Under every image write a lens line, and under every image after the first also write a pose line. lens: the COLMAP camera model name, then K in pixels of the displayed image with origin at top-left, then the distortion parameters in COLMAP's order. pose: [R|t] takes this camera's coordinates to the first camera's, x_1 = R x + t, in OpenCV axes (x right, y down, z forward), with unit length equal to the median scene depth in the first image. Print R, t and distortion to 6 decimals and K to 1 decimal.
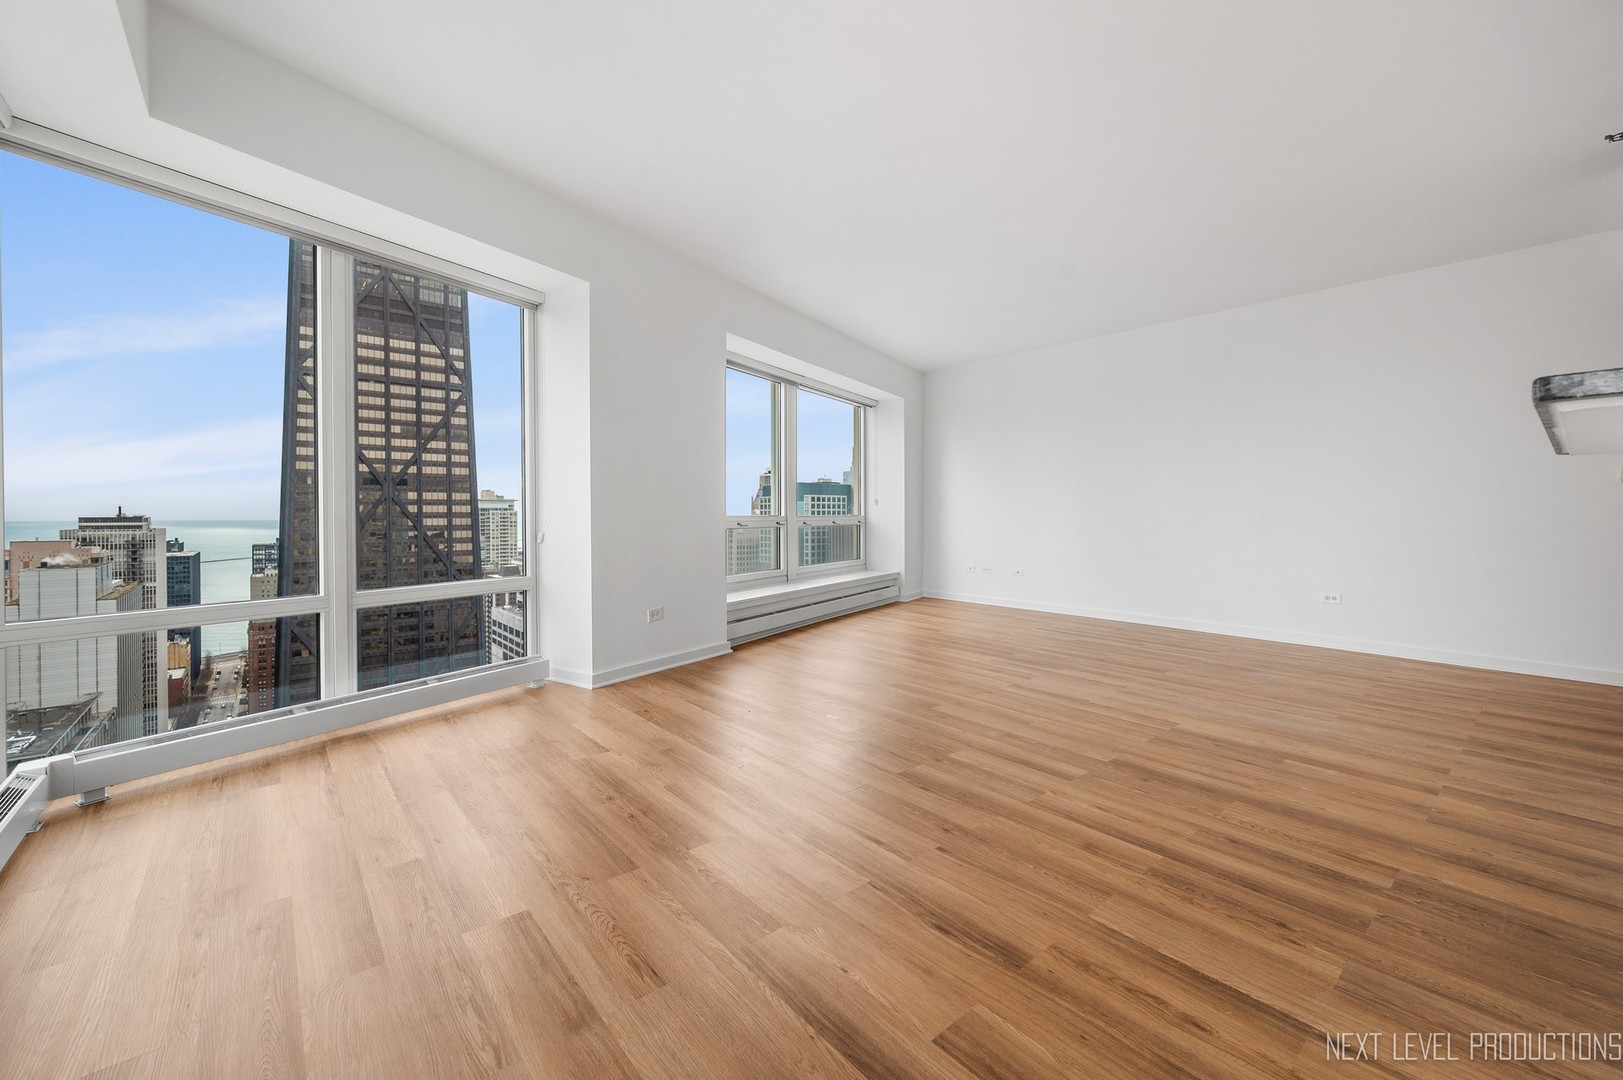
lens RADIAL K [[646.2, 0, 825.5], [0, 646.2, 513.0], [0, 0, 1]] dist [-0.002451, -0.000713]
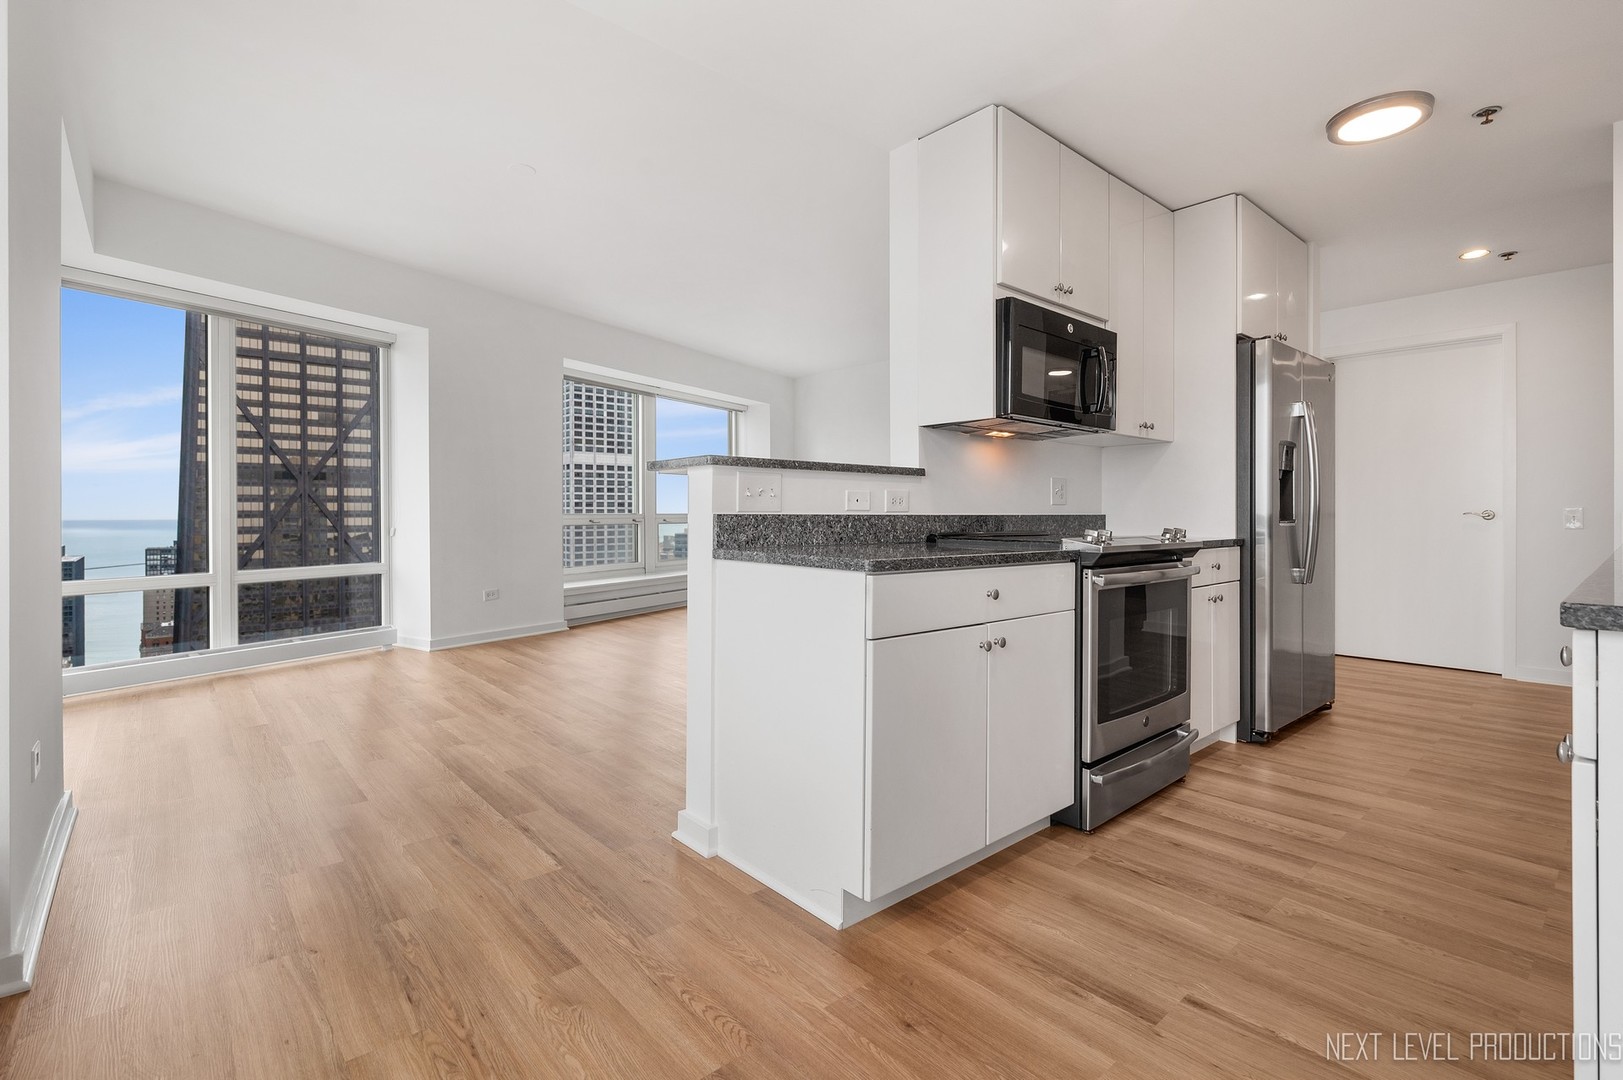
lens RADIAL K [[735.9, 0, 837.8], [0, 735.9, 508.0], [0, 0, 1]] dist [-0.017725, 0.002046]
pose [[0.999375, -0.001713, 0.035302, 0.296956], [0.001843, 0.999992, -0.003644, -0.000449], [-0.035295, 0.003707, 0.999370, -0.352491]]
